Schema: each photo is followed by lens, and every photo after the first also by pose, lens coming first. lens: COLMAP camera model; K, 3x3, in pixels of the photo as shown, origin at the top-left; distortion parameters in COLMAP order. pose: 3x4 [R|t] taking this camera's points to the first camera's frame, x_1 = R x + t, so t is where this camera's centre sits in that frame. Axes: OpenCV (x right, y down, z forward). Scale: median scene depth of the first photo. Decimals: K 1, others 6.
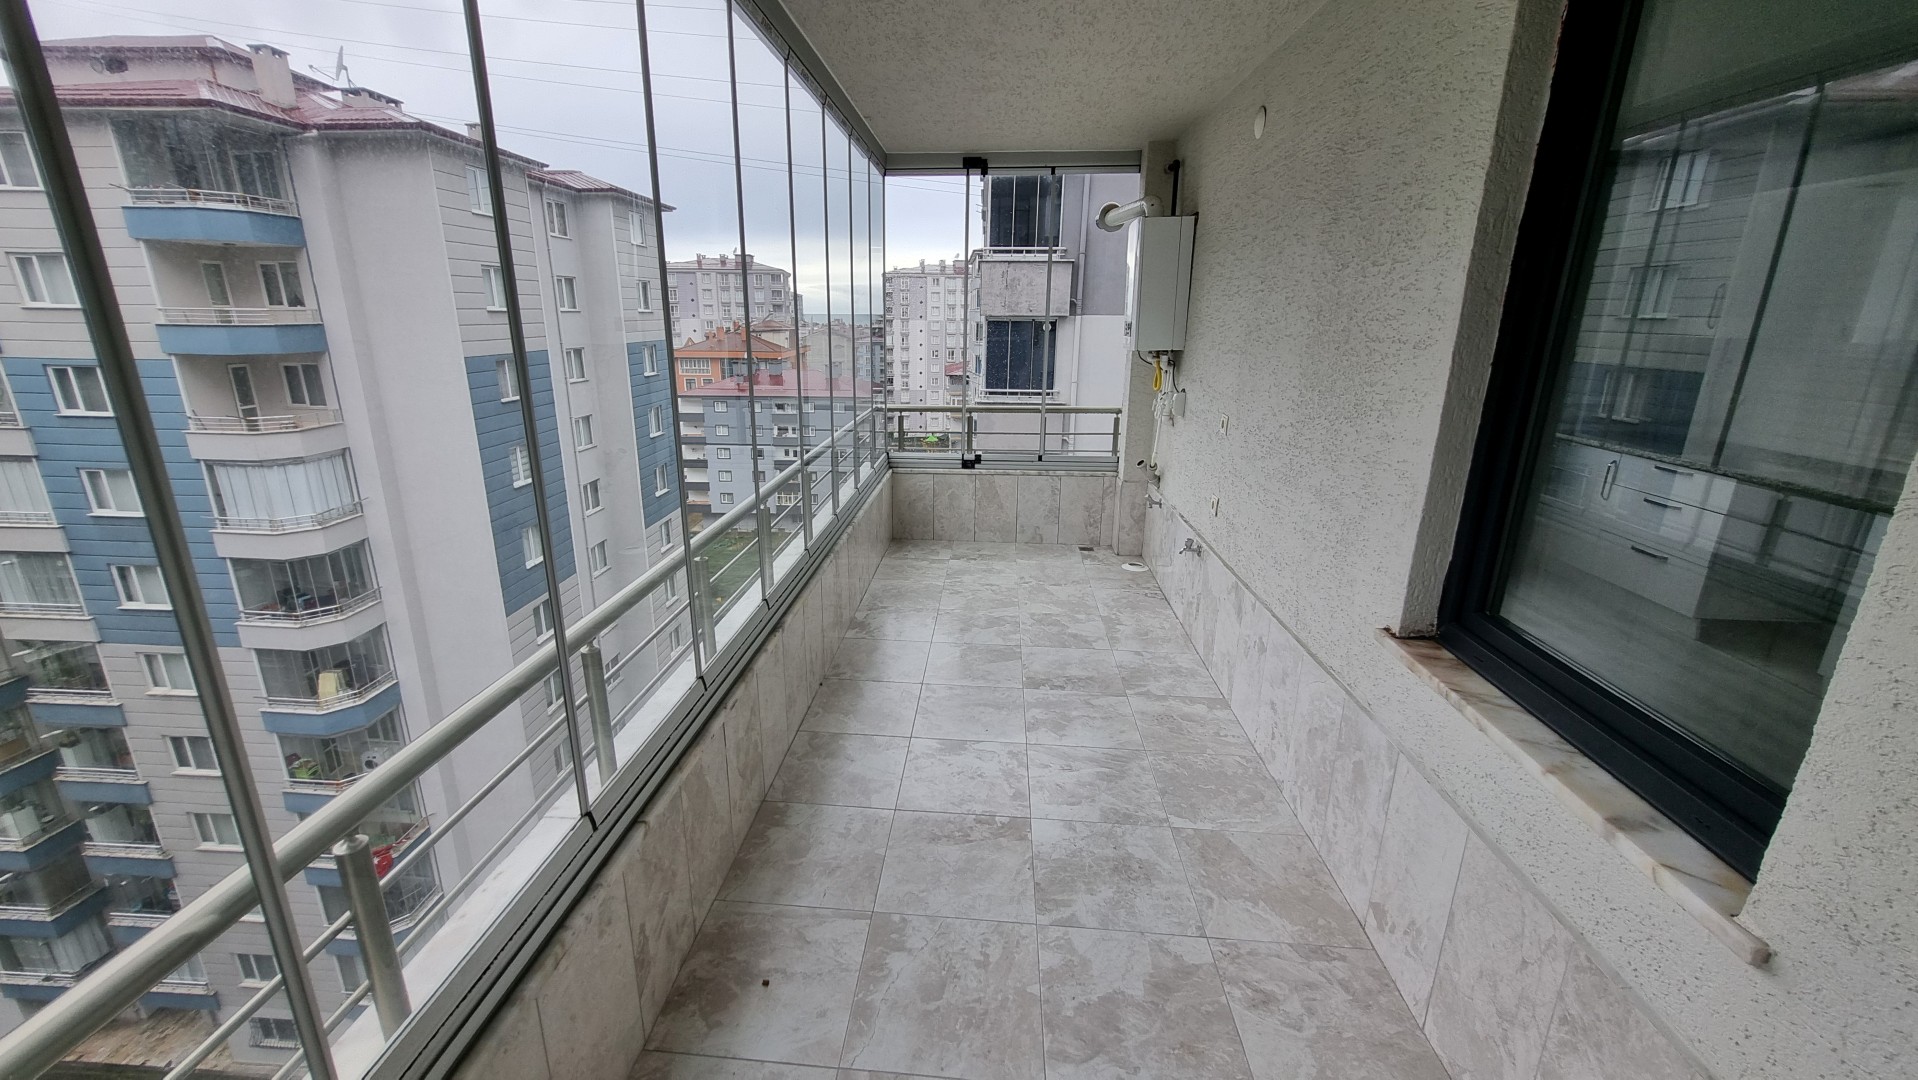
lens RADIAL K [[746.8, 0, 931.6], [0, 746.8, 532.4], [0, 0, 1]] dist [-0.008181, 0.003902]
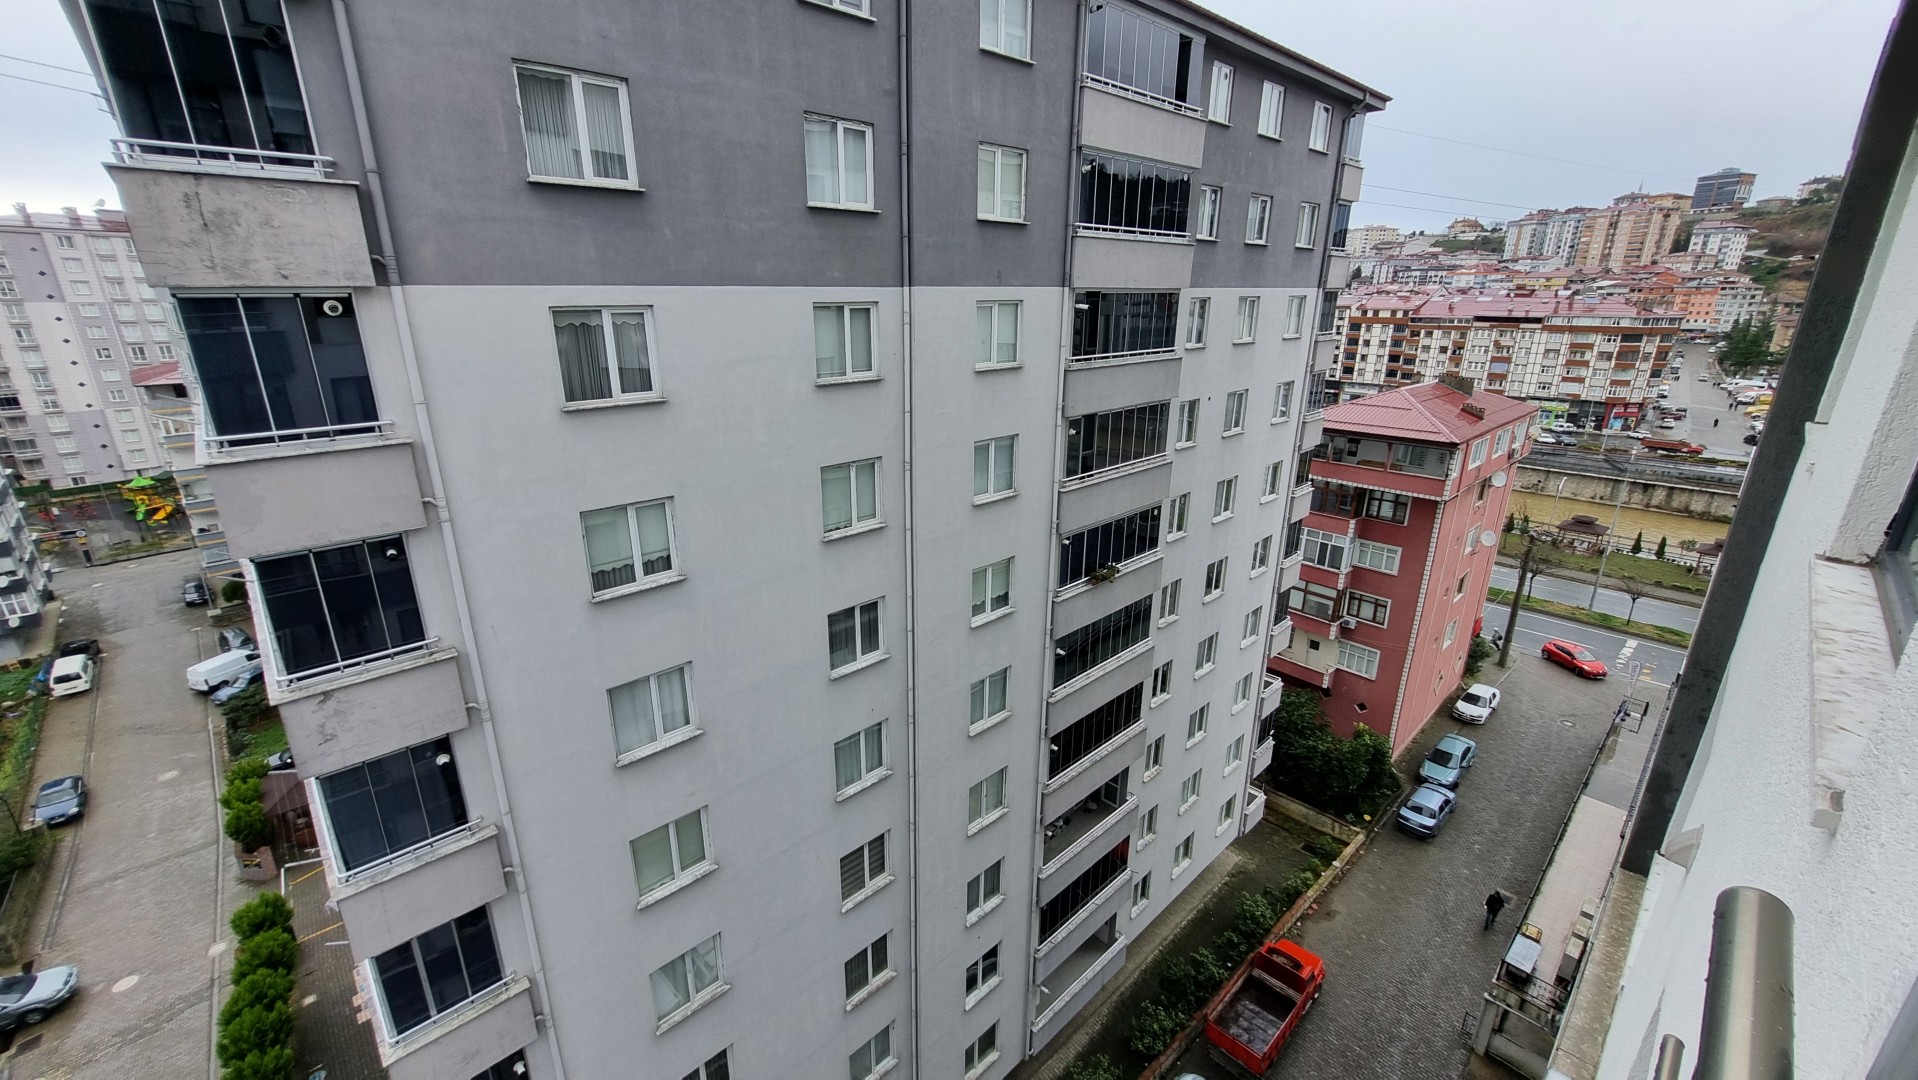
lens RADIAL K [[746.8, 0, 931.6], [0, 746.8, 532.4], [0, 0, 1]] dist [-0.008181, 0.003902]
pose [[0.676365, -0.232940, 0.698763, 0.022671], [0.211816, 0.970115, 0.118371, -0.059449], [-0.705453, 0.067947, 0.705492, 0.217004]]
